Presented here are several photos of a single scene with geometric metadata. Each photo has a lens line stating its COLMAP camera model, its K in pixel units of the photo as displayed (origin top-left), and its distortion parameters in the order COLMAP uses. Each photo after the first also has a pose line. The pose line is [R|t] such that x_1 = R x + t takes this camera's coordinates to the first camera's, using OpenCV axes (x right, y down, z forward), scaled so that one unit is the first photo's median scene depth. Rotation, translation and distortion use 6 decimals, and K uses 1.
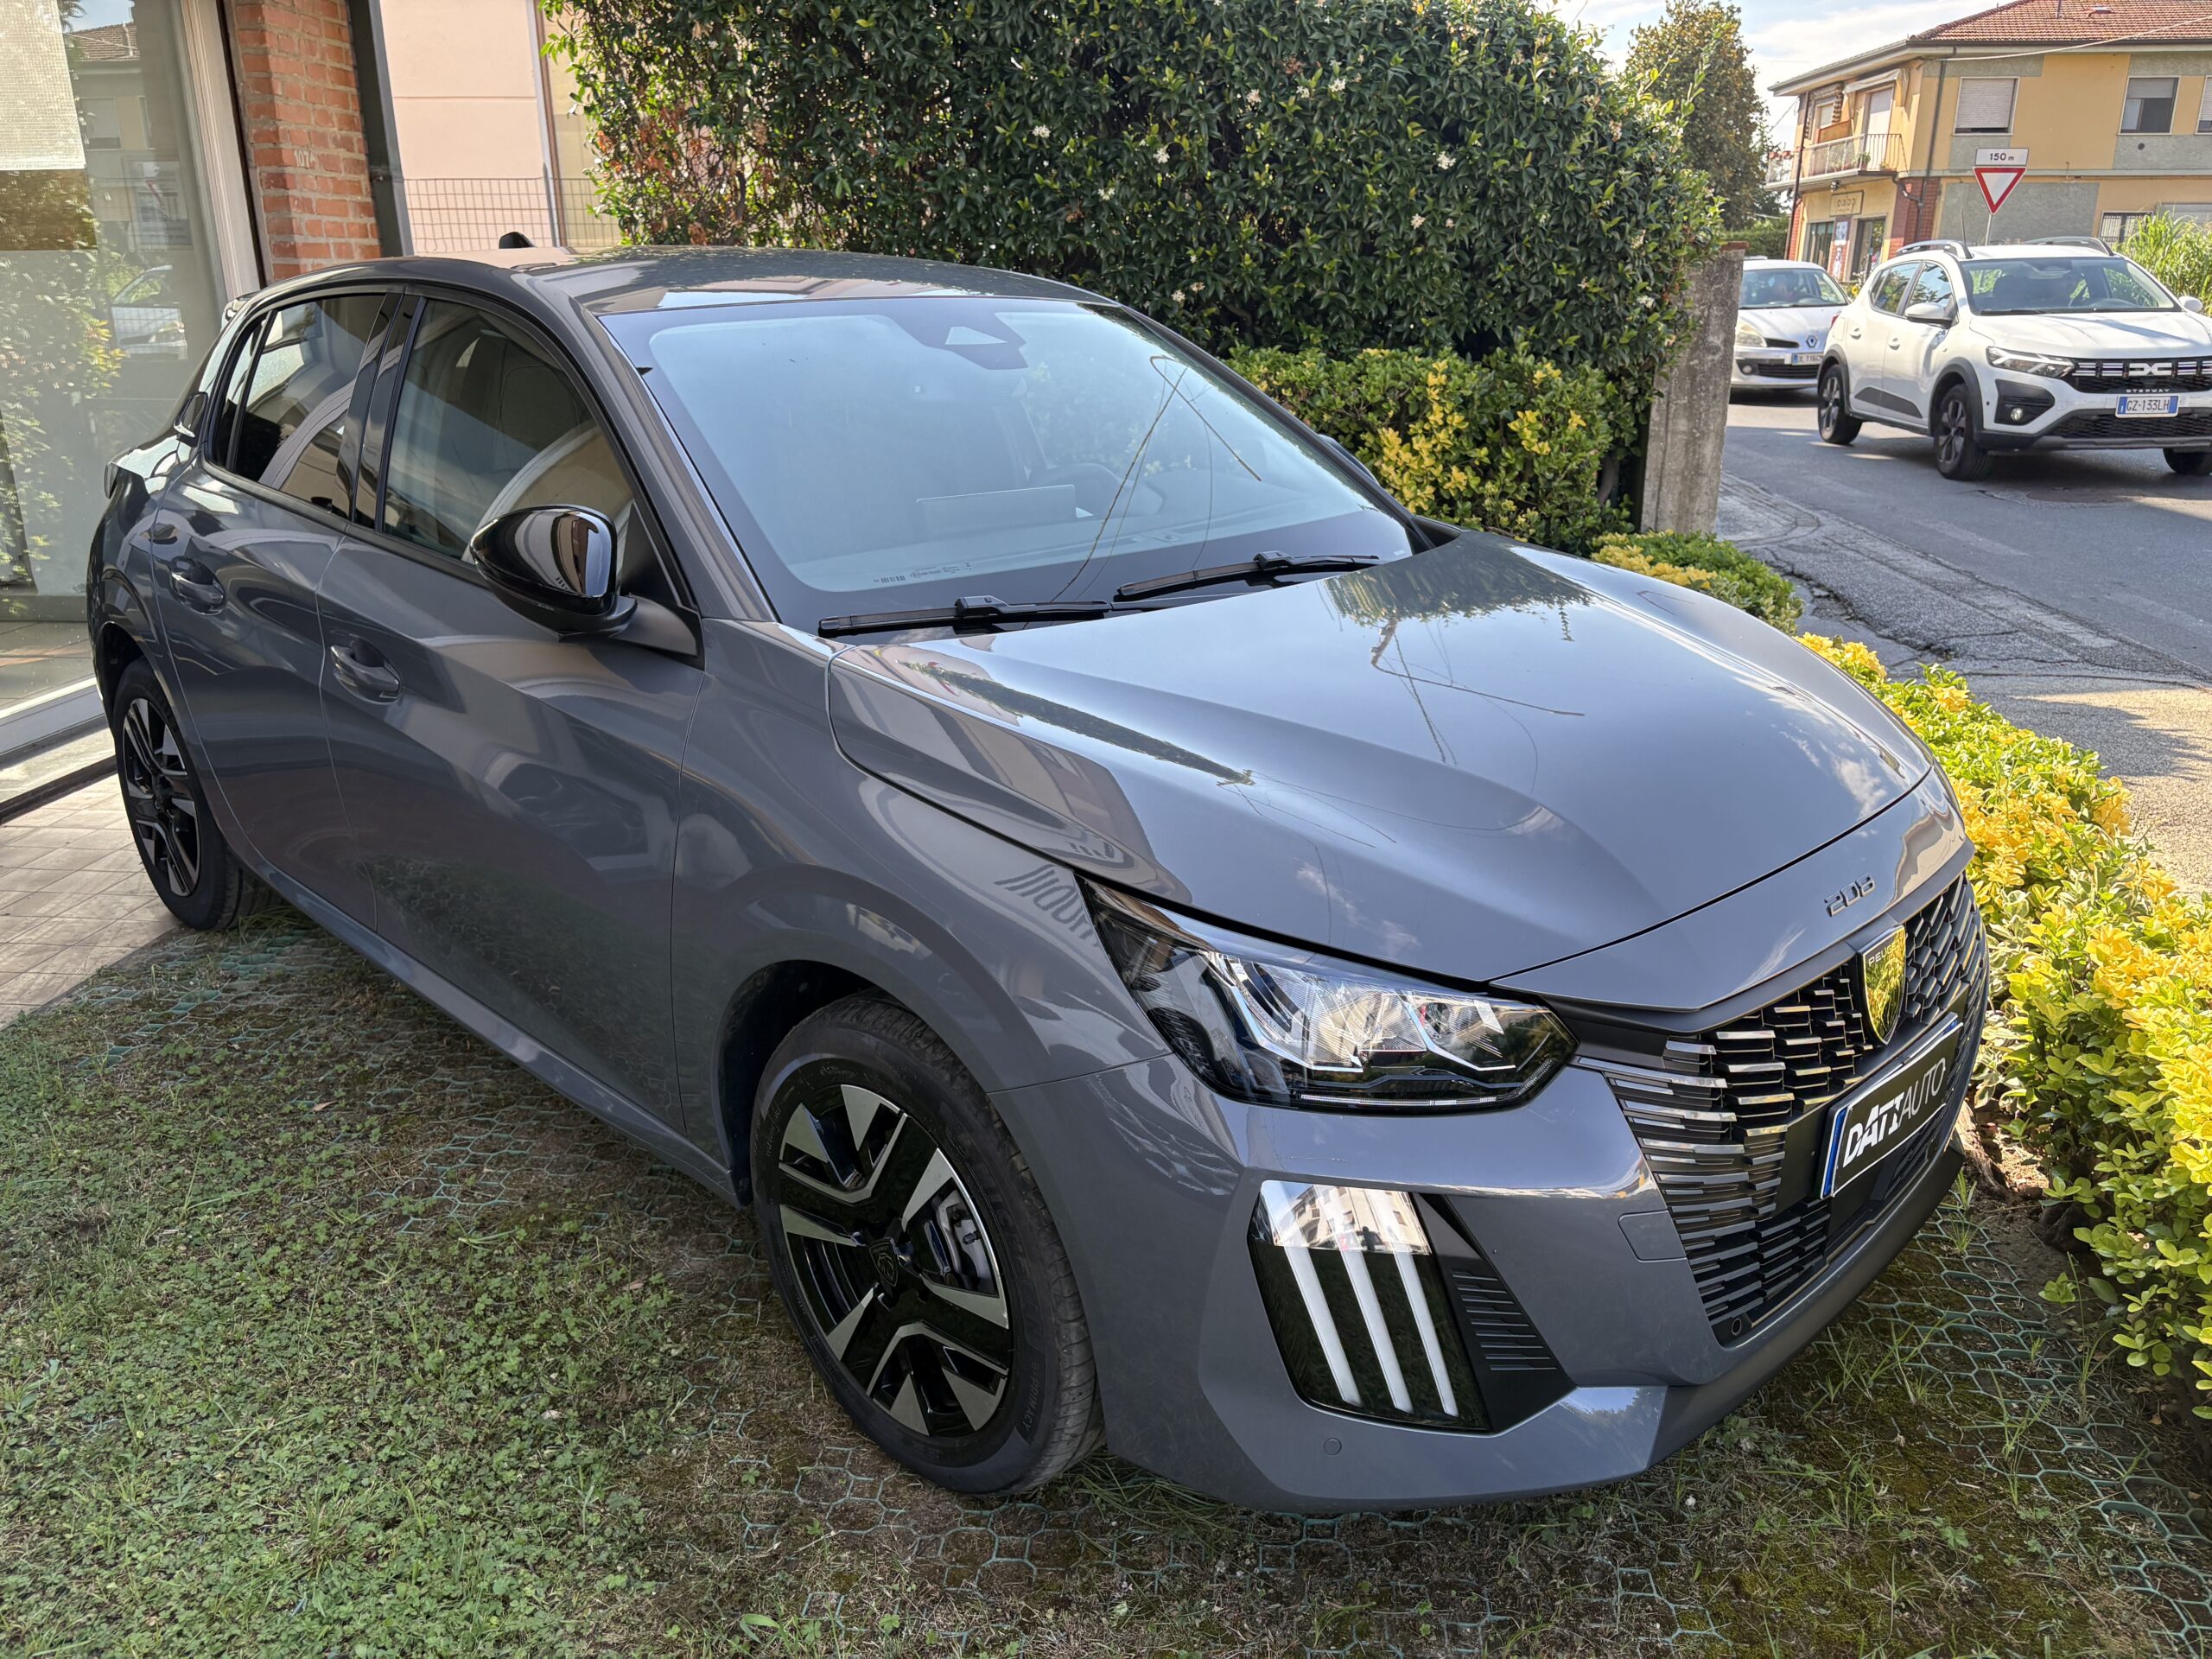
lens RADIAL K [[1687.9, 0, 1097.2], [0, 1687.9, 816.8], [0, 0, 1]] dist [-0.000020, -0.035552]
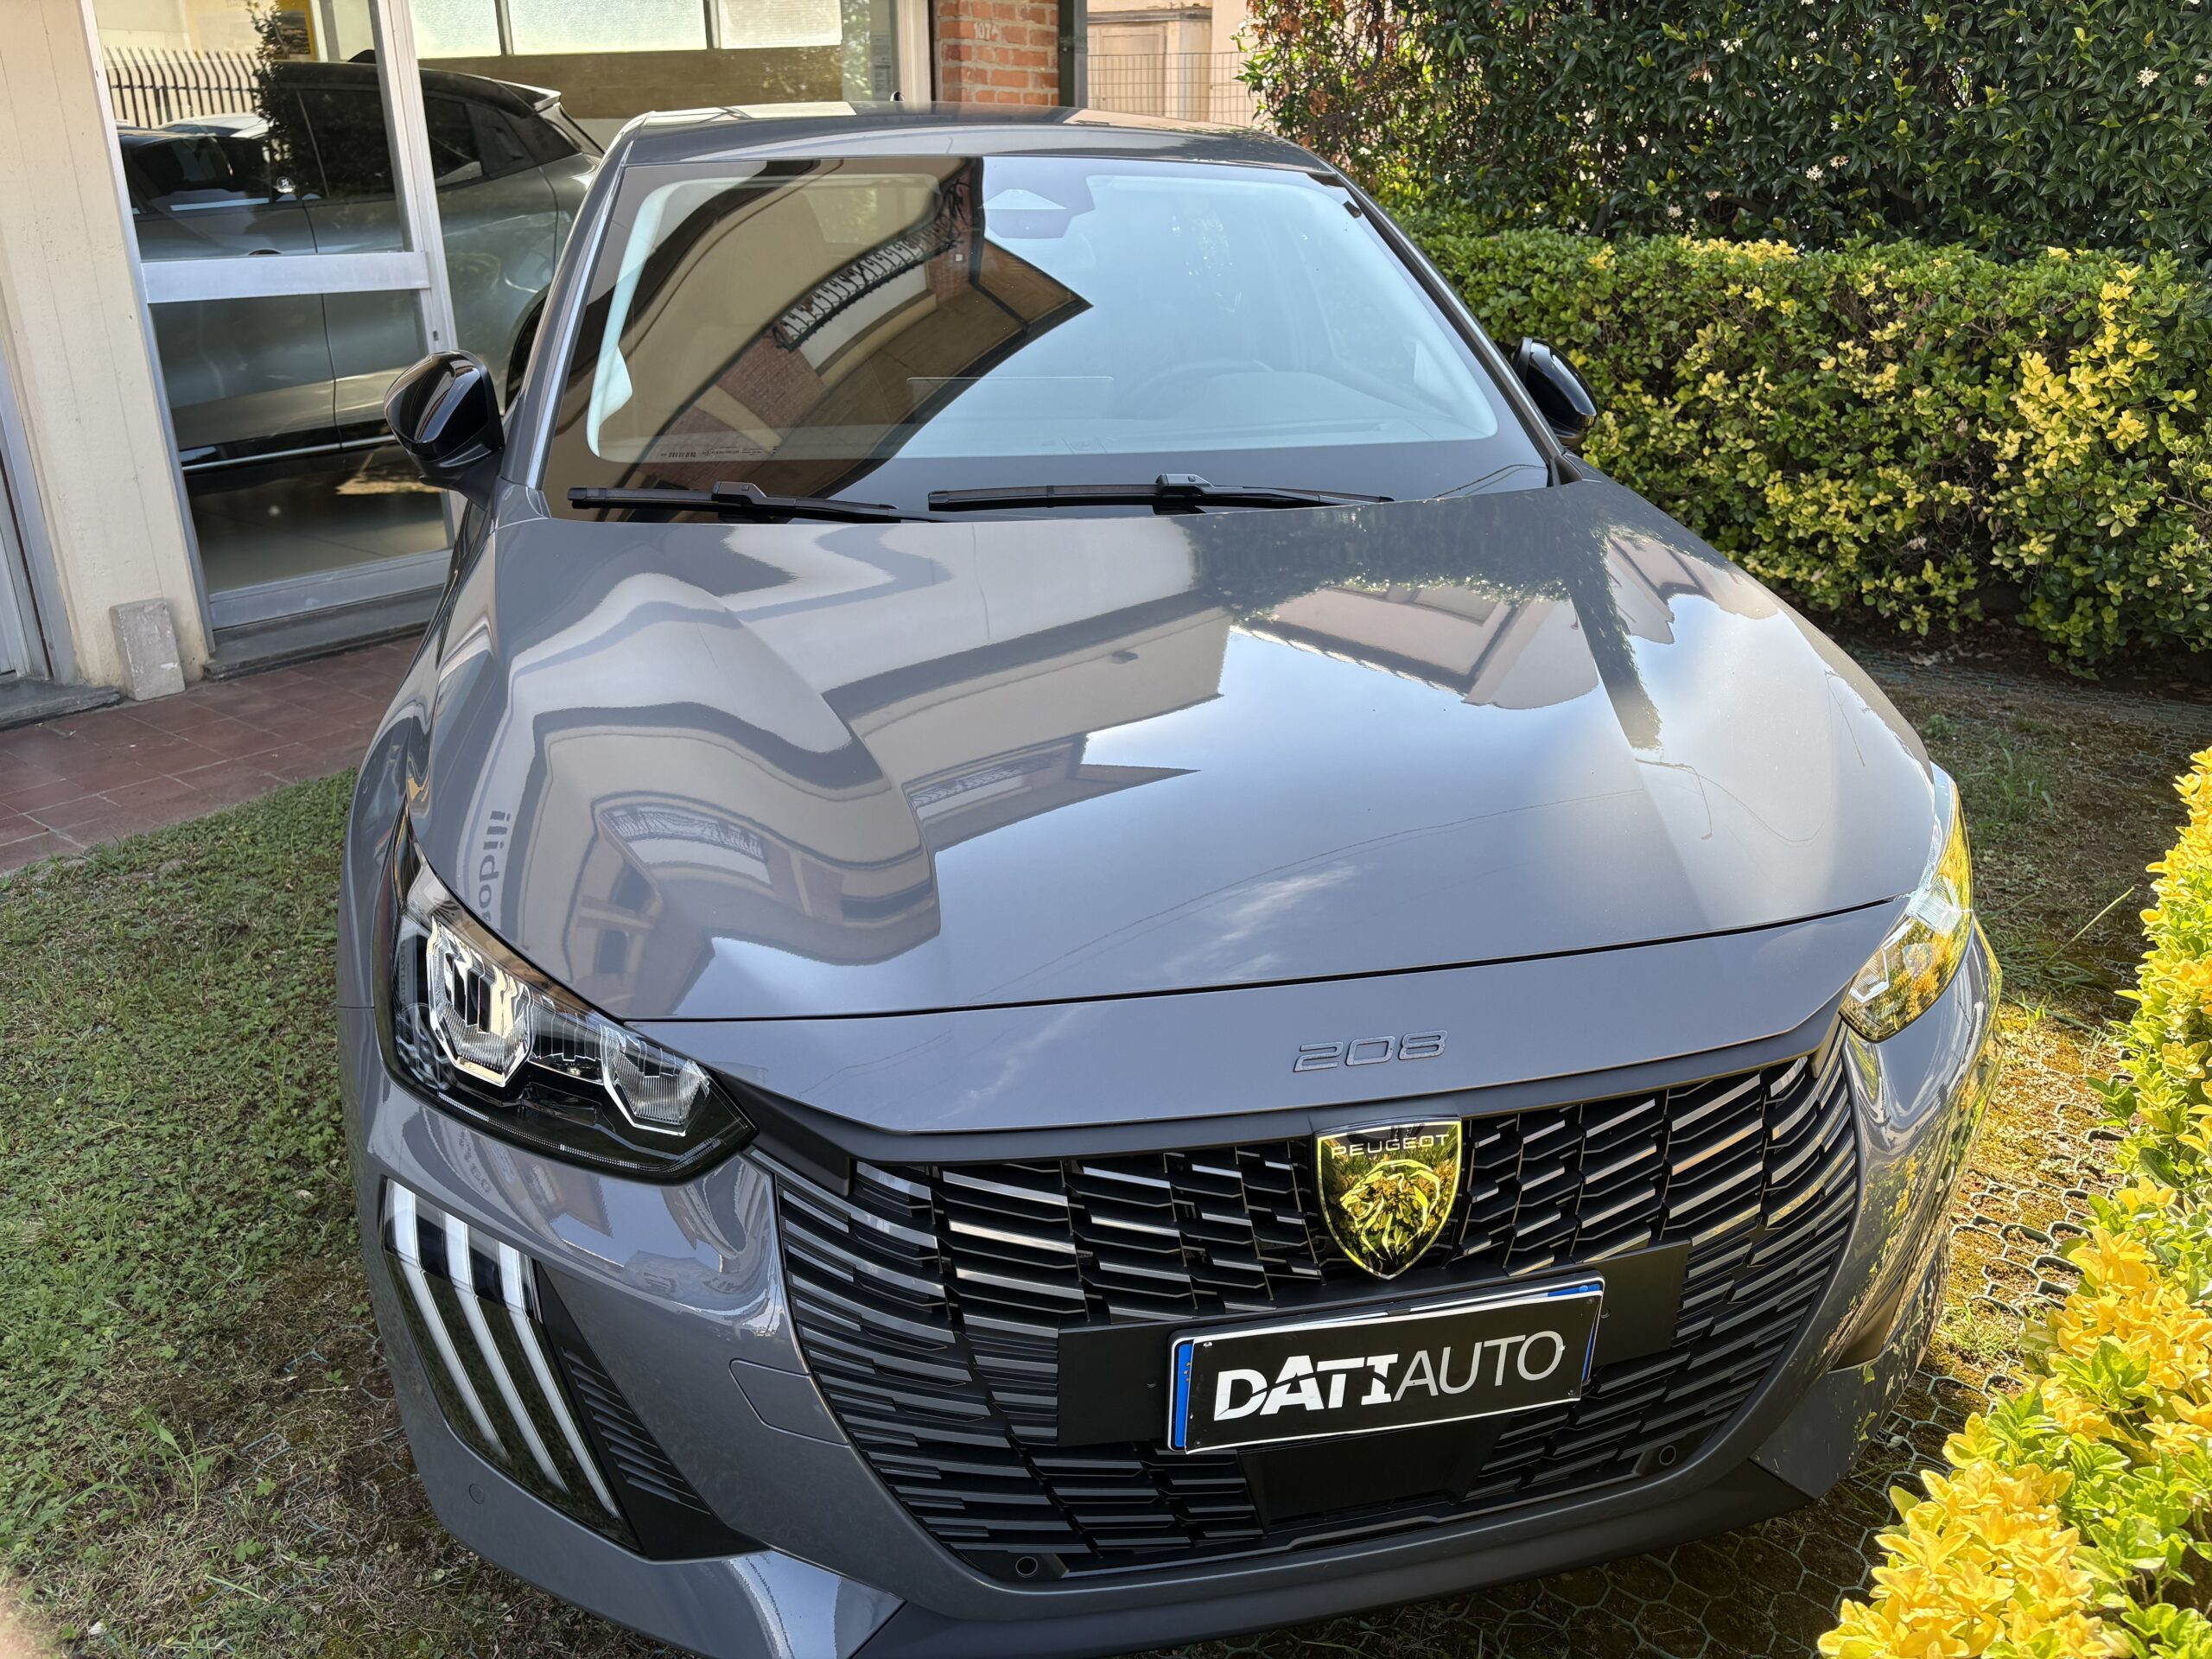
lens RADIAL K [[1687.9, 0, 1096.5], [0, 1687.9, 849.7], [0, 0, 1]] dist [-0.000020, -0.035552]
pose [[0.849187, 0.202488, -0.487730, 0.223243], [-0.164032, 0.979023, 0.120859, -0.031547], [0.501971, -0.022629, 0.864588, 0.122496]]
